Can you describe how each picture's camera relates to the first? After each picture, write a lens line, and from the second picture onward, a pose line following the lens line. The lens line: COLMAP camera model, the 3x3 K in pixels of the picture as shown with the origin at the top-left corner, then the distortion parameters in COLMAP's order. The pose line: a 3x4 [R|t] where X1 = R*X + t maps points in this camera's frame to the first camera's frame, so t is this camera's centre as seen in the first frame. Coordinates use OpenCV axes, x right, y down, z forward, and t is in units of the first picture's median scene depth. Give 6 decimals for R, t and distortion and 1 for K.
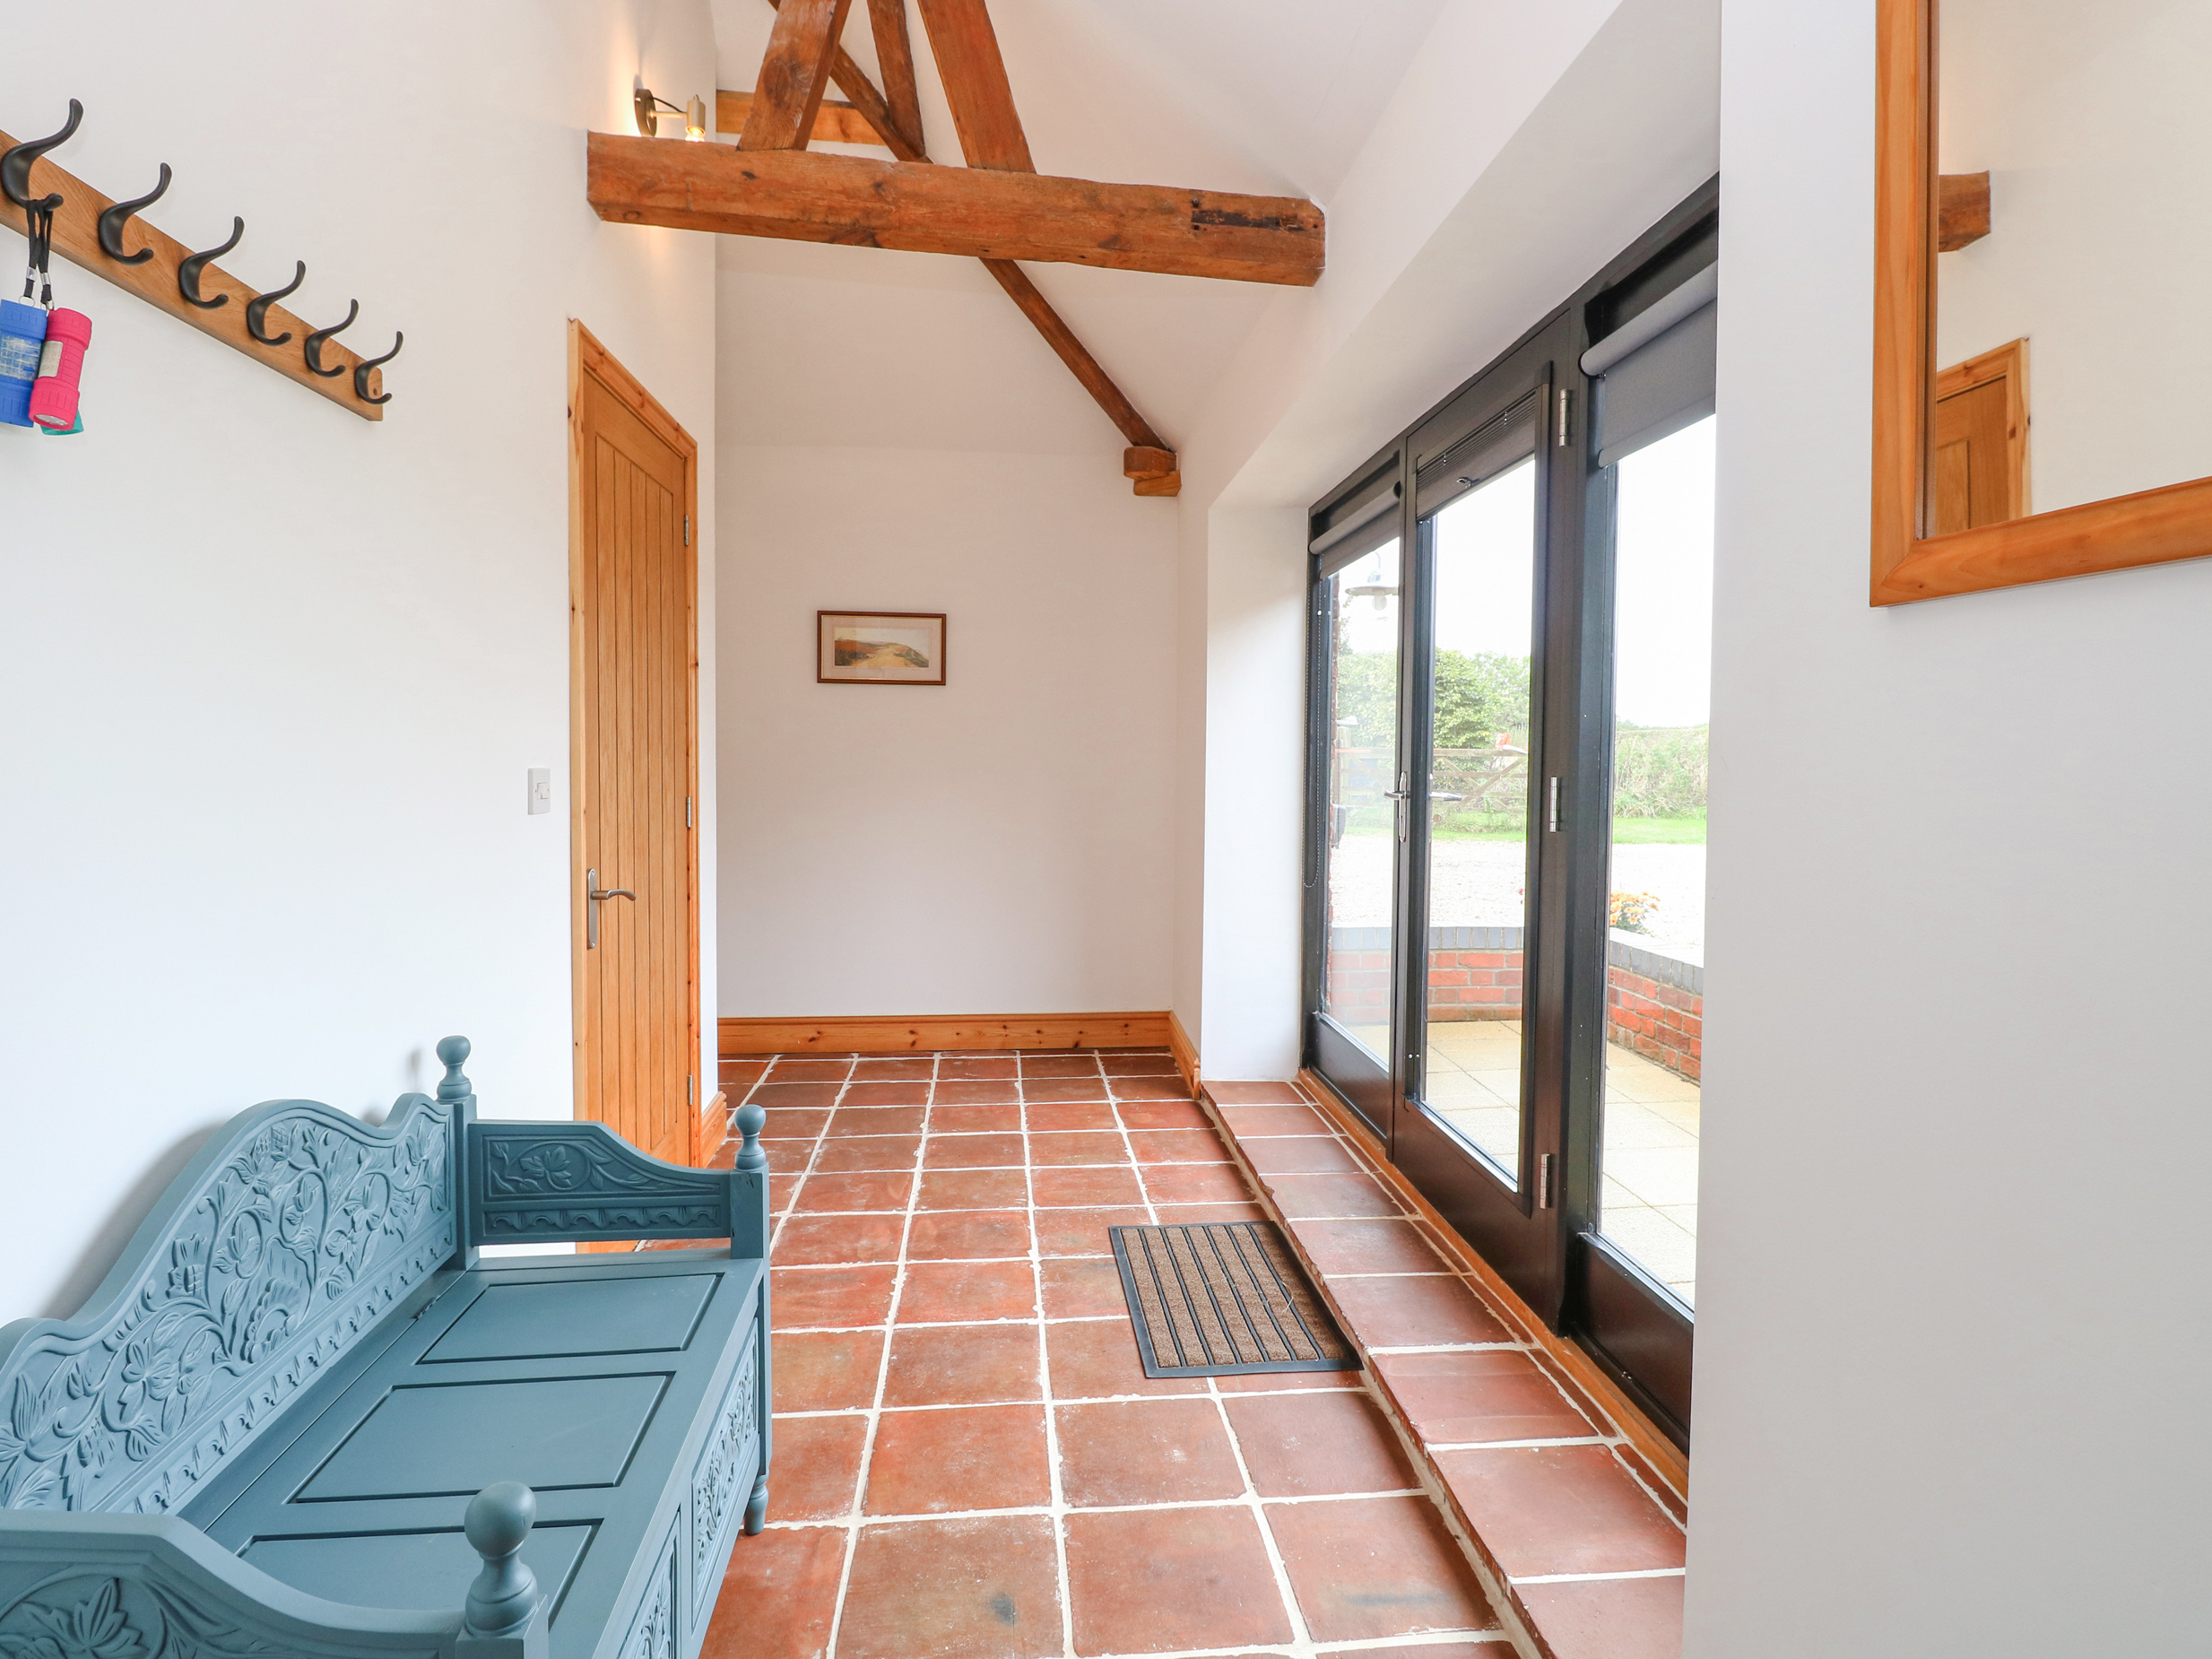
lens RADIAL K [[1186.8, 0, 1113.1], [0, 1186.8, 806.4], [0, 0, 1]] dist [0.003808, -0.015017]
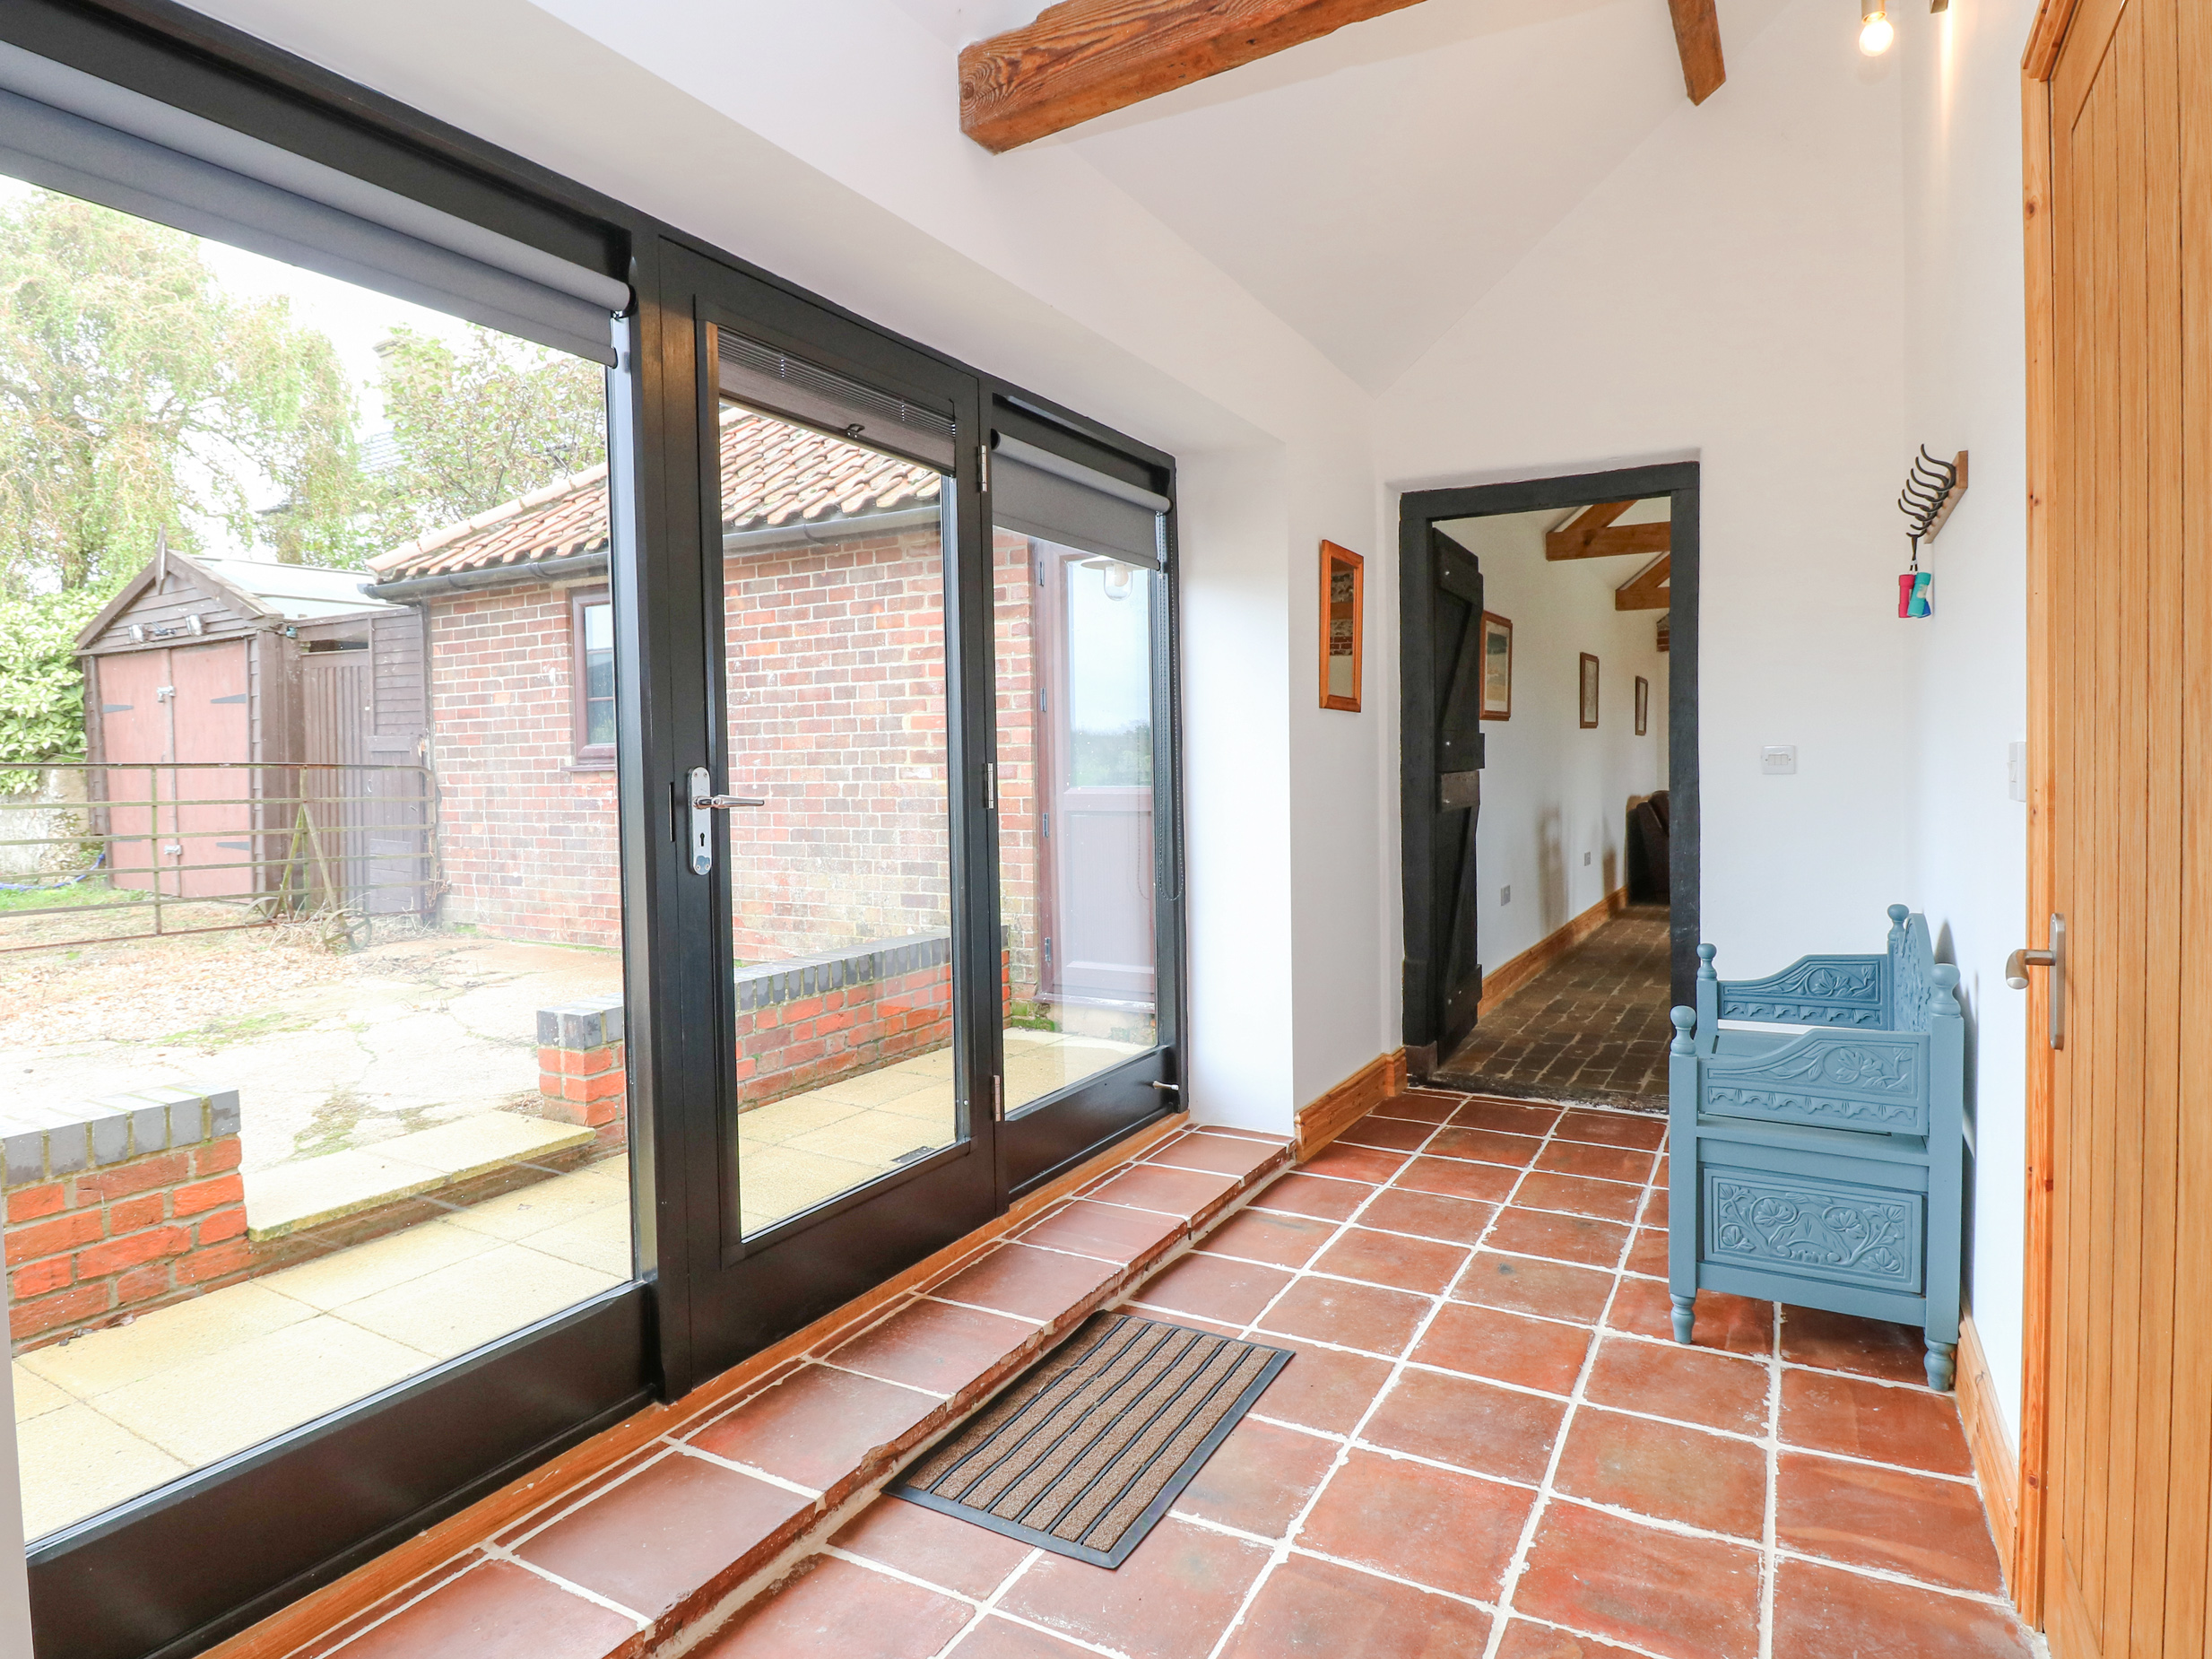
lens RADIAL K [[1186.8, 0, 1113.1], [0, 1186.8, 806.4], [0, 0, 1]] dist [0.003808, -0.015017]
pose [[-0.816130, -0.013945, 0.577700, -0.396845], [0.033738, 0.996854, 0.071726, -0.059890], [-0.576882, 0.078028, -0.813092, 1.753061]]
